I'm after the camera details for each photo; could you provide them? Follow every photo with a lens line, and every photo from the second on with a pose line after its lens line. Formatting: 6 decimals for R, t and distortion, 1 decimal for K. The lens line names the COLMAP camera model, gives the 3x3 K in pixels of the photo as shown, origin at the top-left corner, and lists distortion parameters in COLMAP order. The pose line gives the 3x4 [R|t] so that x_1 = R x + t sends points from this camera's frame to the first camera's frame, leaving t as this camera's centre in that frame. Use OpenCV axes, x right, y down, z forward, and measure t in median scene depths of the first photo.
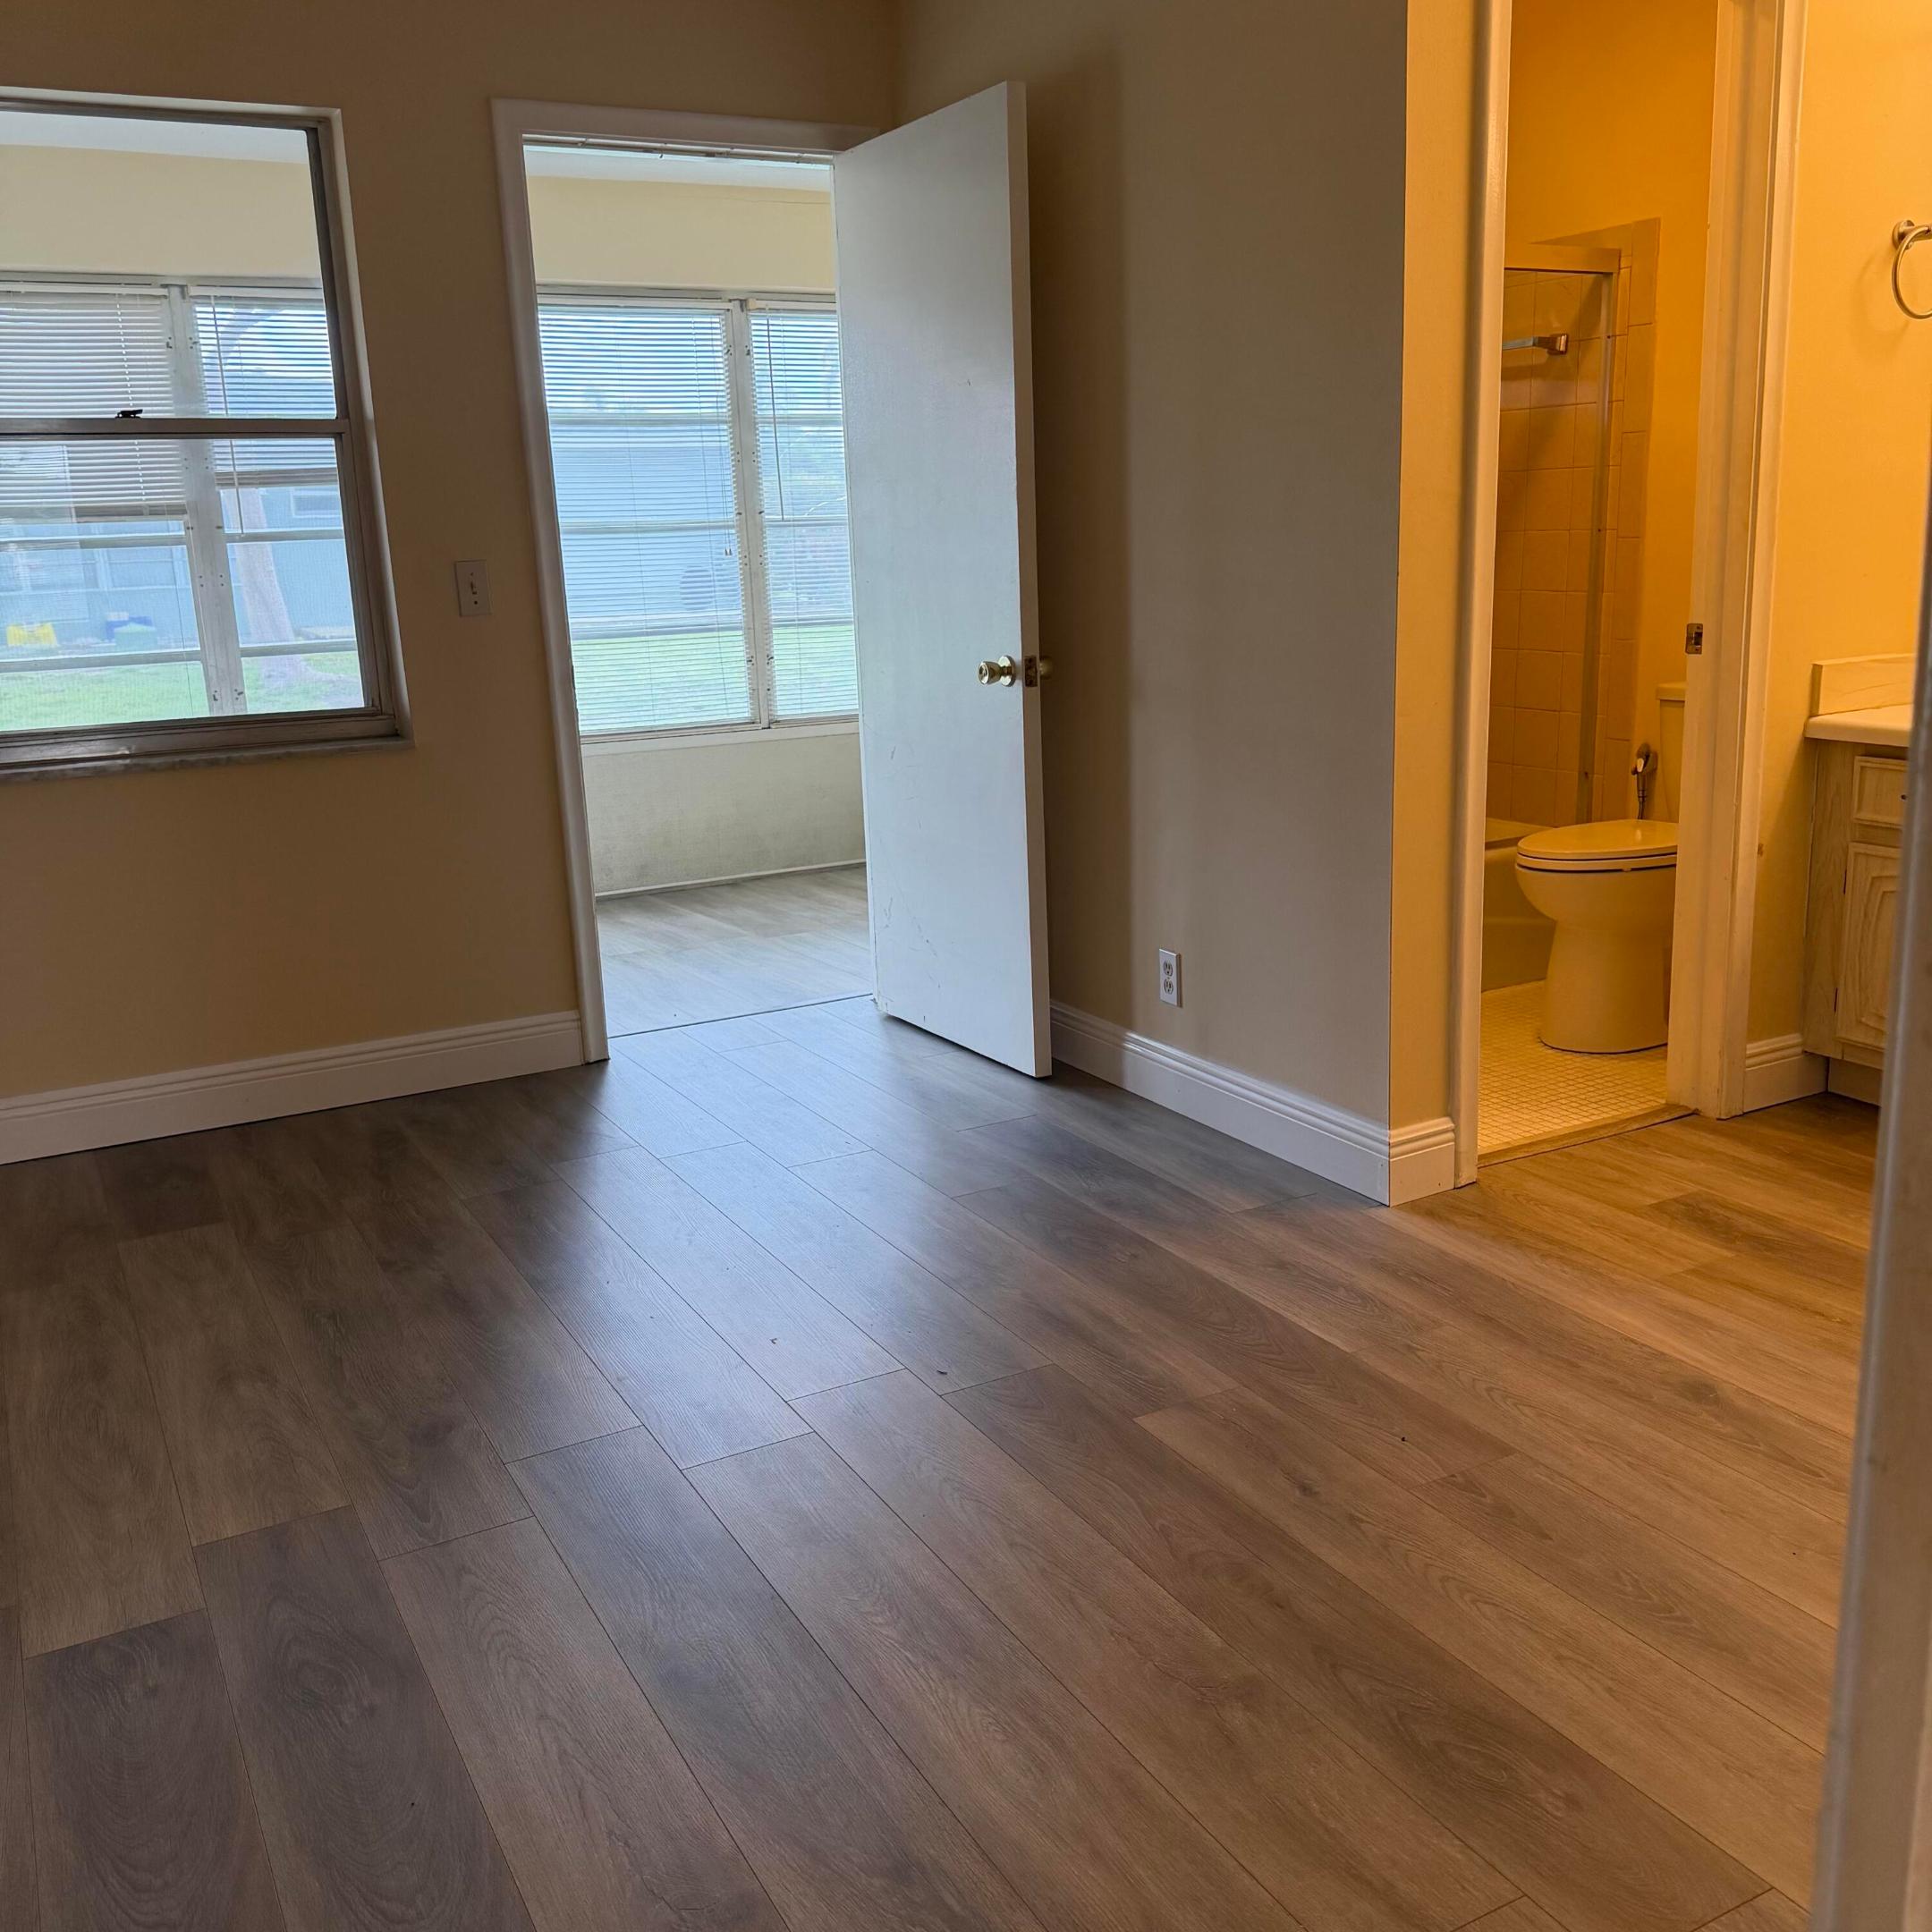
lens RADIAL K [[1799.5, 0, 962.7], [0, 1799.5, 949.3], [0, 0, 1]] dist [0.150816, -0.301287]
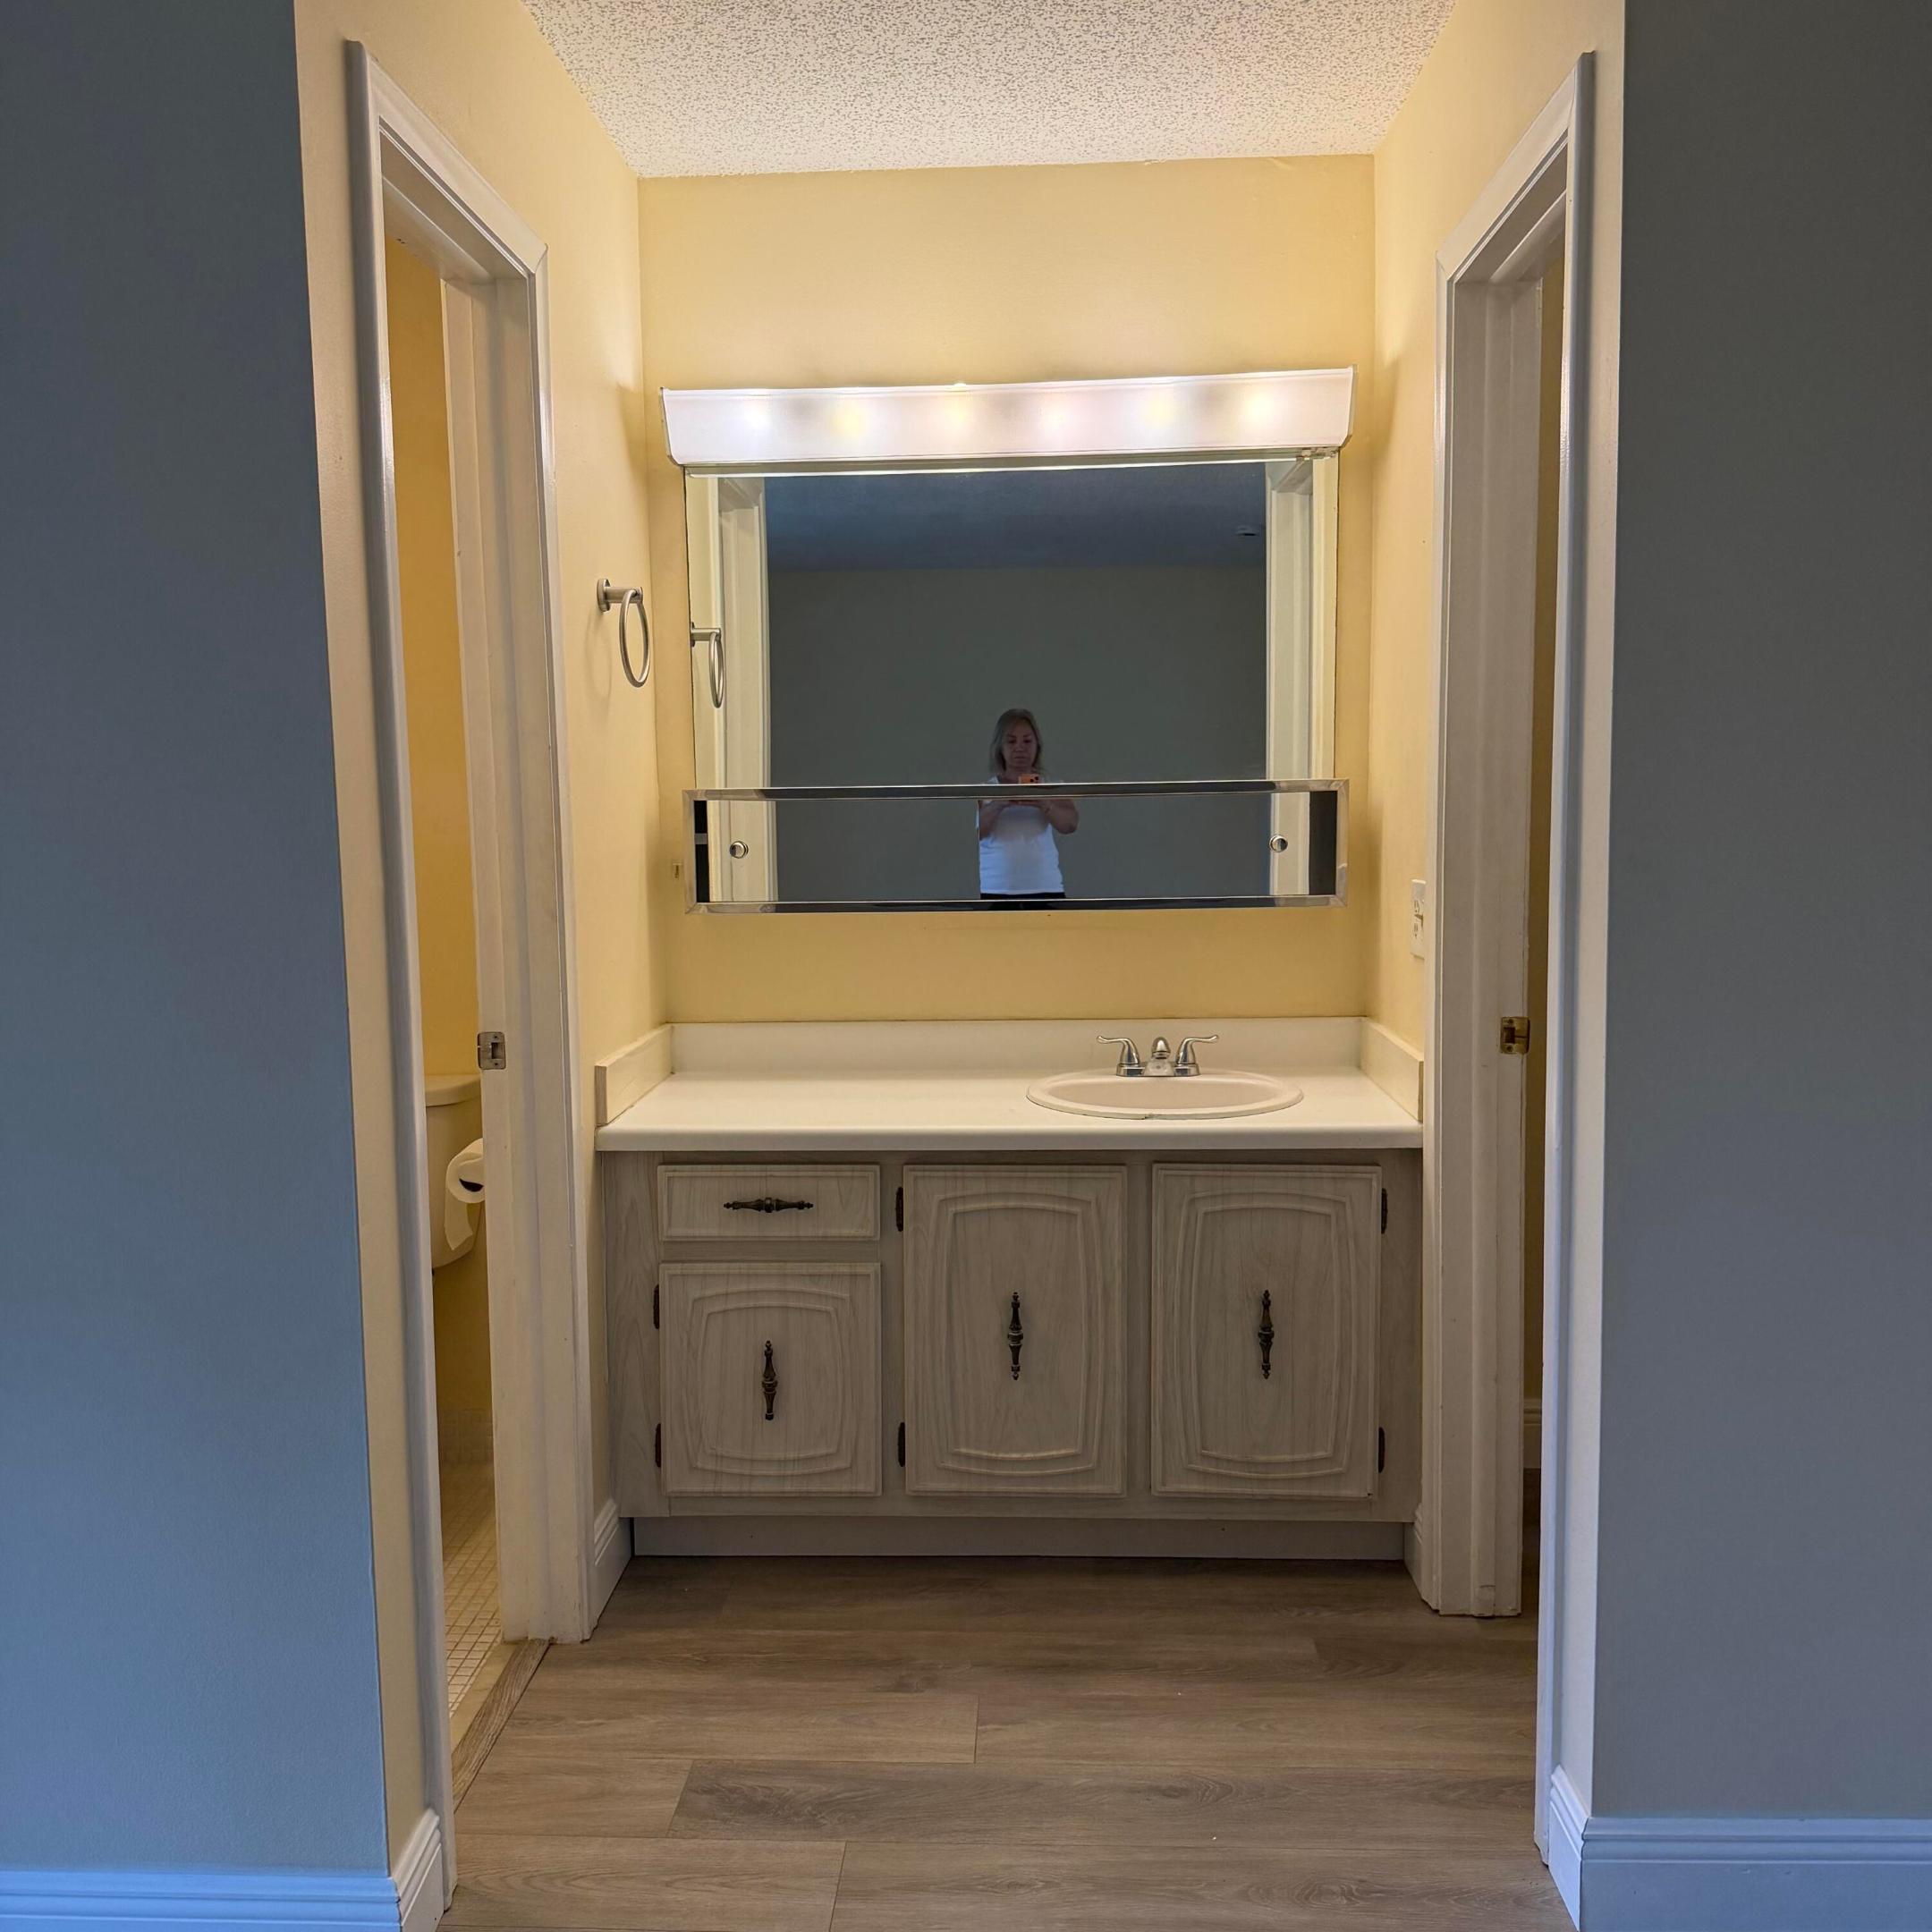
lens RADIAL K [[1799.5, 0, 962.7], [0, 1799.5, 949.3], [0, 0, 1]] dist [0.150816, -0.301287]
pose [[0.525337, -0.043817, 0.849766, -0.164679], [0.187494, 0.980088, -0.065375, -0.121002], [-0.829980, 0.193669, 0.523091, 0.399628]]
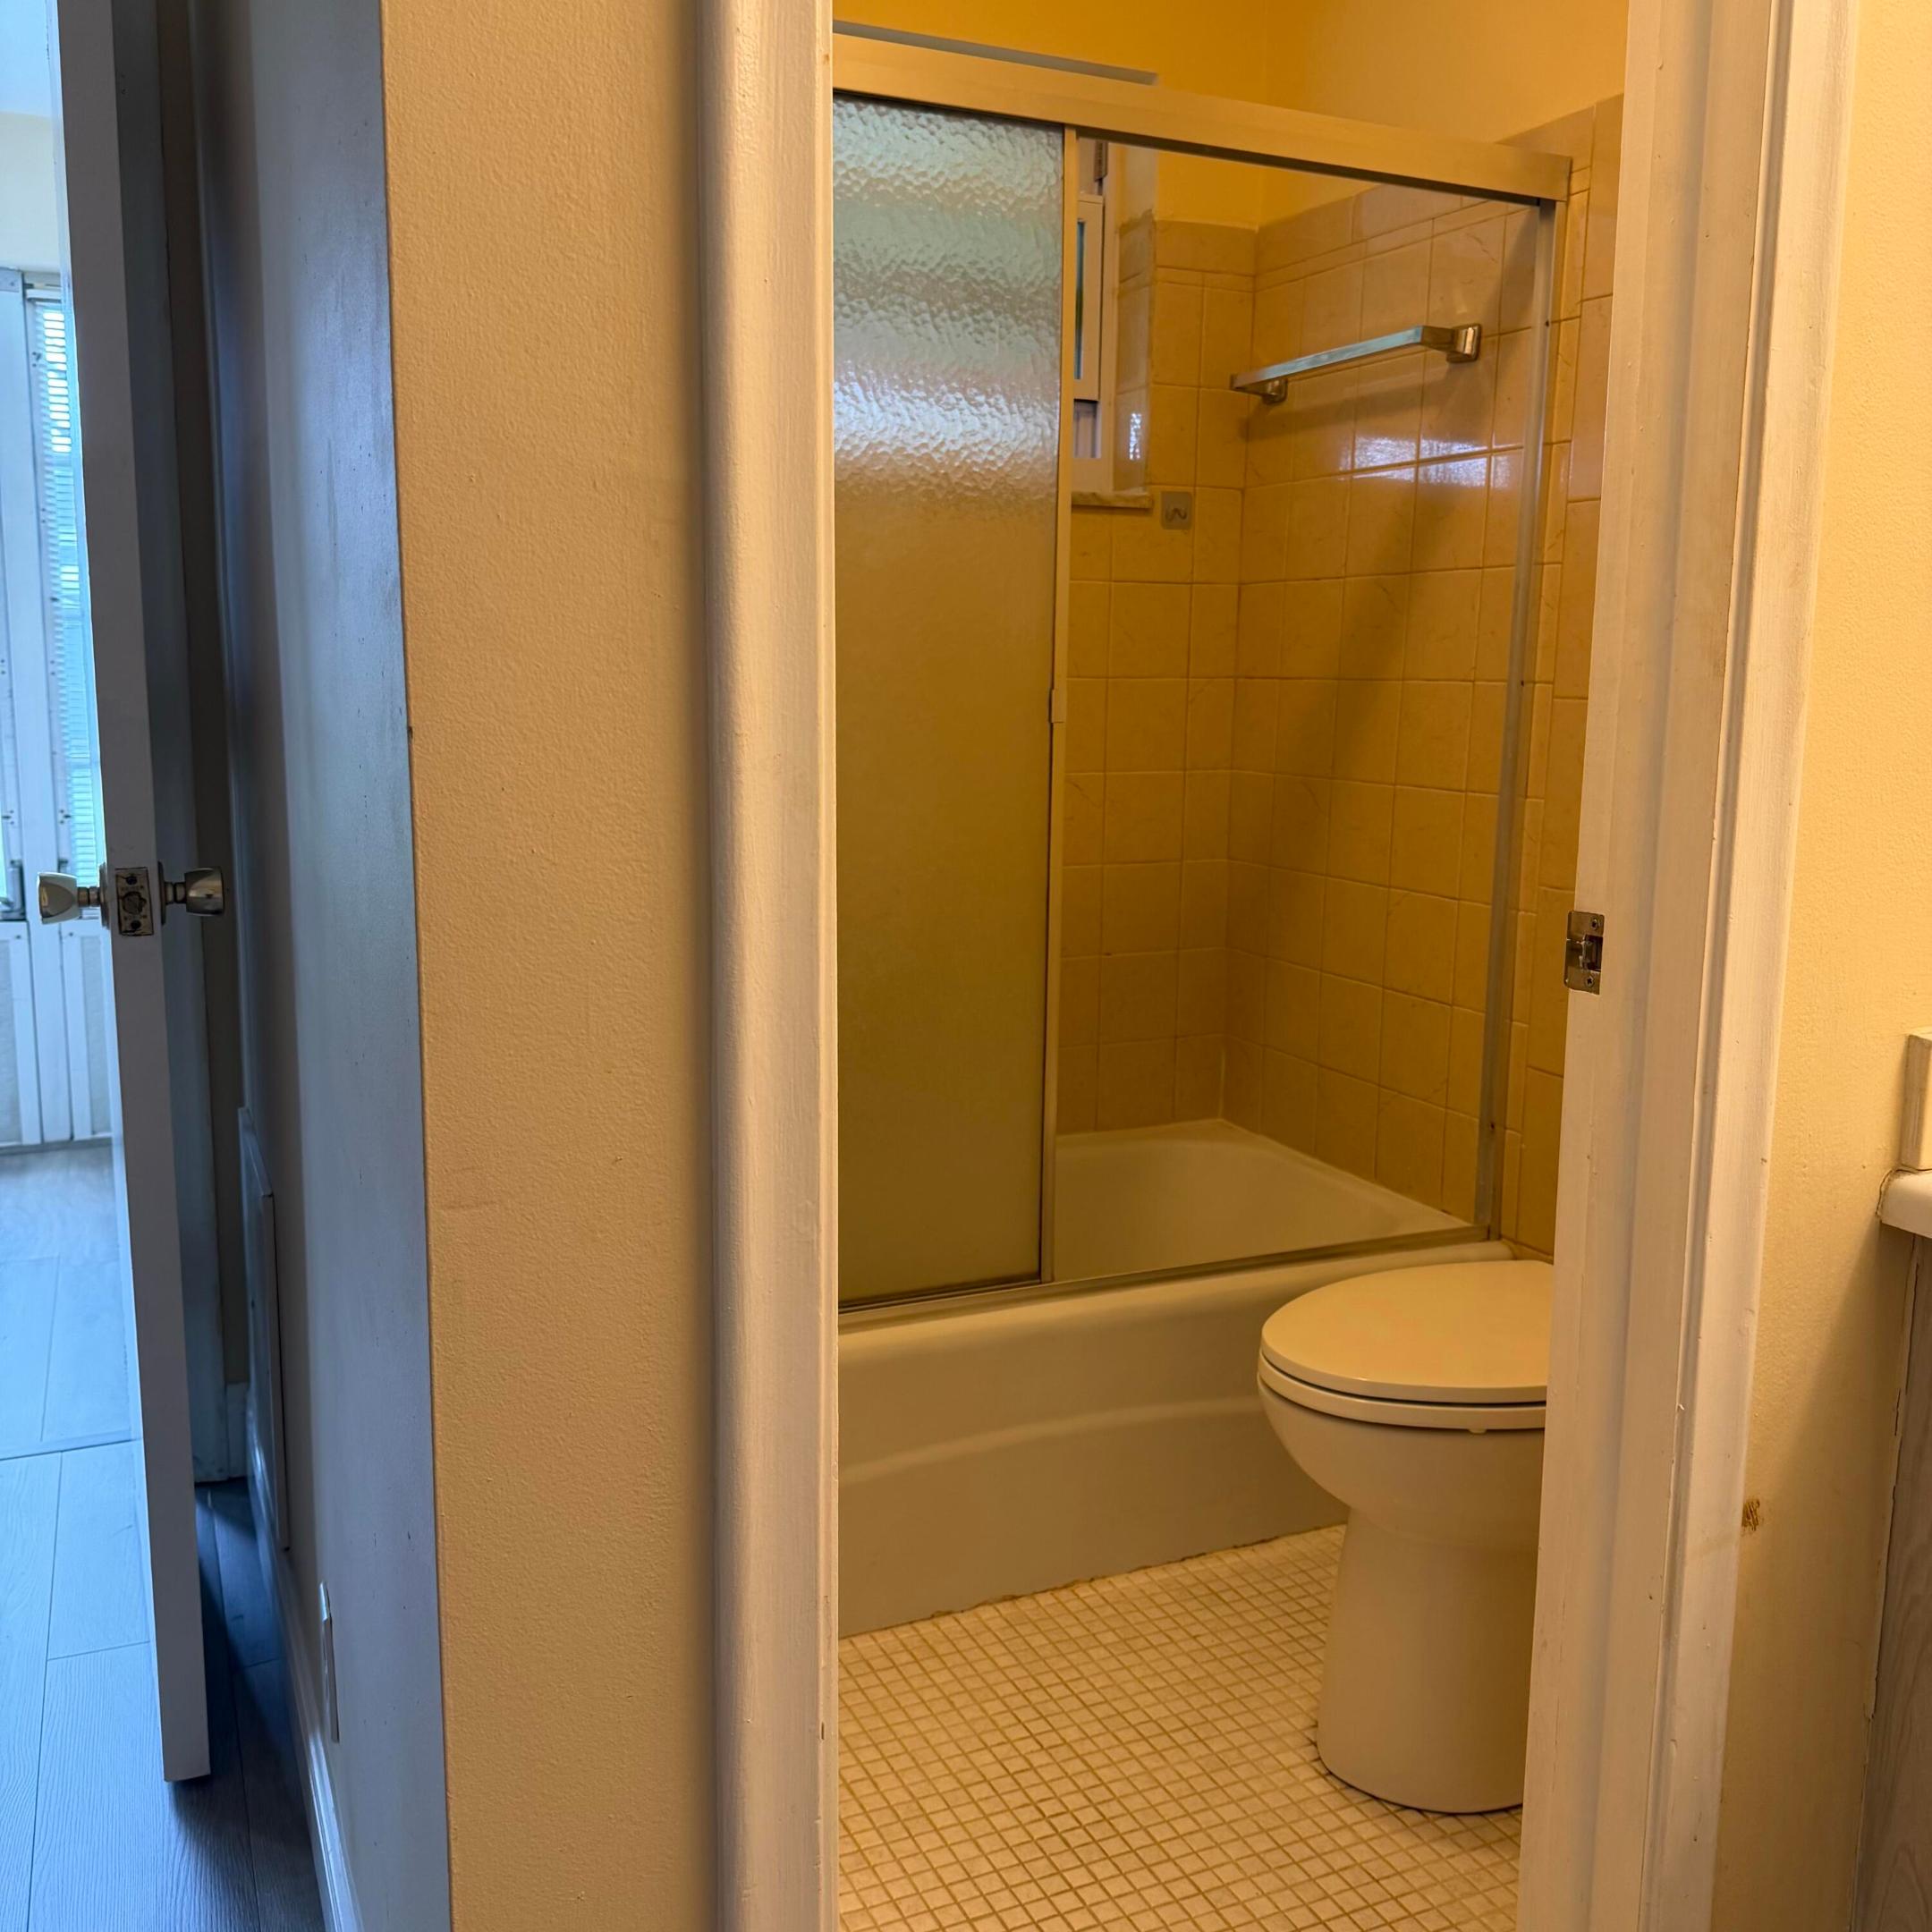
lens RADIAL K [[1799.5, 0, 962.7], [0, 1799.5, 949.3], [0, 0, 1]] dist [0.150816, -0.301287]
pose [[0.996123, 0.061261, -0.063139, 0.291947], [-0.065966, 0.994973, -0.075344, -0.131563], [0.058206, 0.079216, 0.995157, 0.609934]]
